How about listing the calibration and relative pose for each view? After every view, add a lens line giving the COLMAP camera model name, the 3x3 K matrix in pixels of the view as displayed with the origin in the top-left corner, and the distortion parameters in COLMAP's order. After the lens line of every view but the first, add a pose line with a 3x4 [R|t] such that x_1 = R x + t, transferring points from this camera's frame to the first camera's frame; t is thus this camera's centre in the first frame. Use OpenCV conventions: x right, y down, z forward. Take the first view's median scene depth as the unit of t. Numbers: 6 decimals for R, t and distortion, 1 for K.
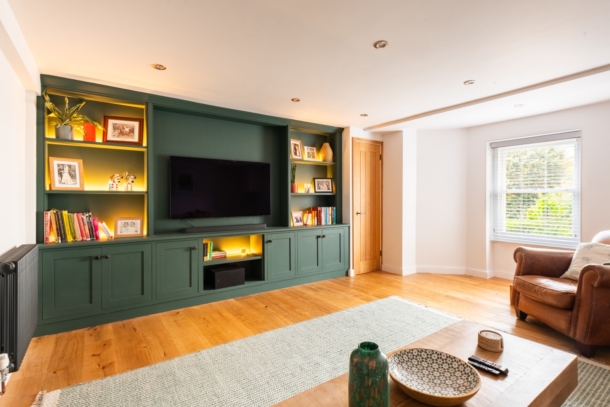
lens RADIAL K [[304.7, 0, 305.0], [0, 304.7, 203.5], [0, 0, 1]] dist [0.004494, -0.000054]
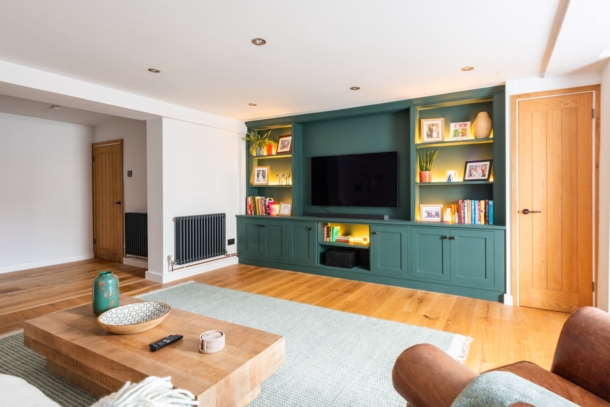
lens RADIAL K [[304.7, 0, 305.0], [0, 304.7, 203.5], [0, 0, 1]] dist [0.004494, -0.000054]
pose [[0.432188, 0.038541, -0.900960, 0.616078], [-0.009341, 0.999224, 0.038264, -0.005876], [0.901735, -0.008121, 0.432213, 0.340297]]
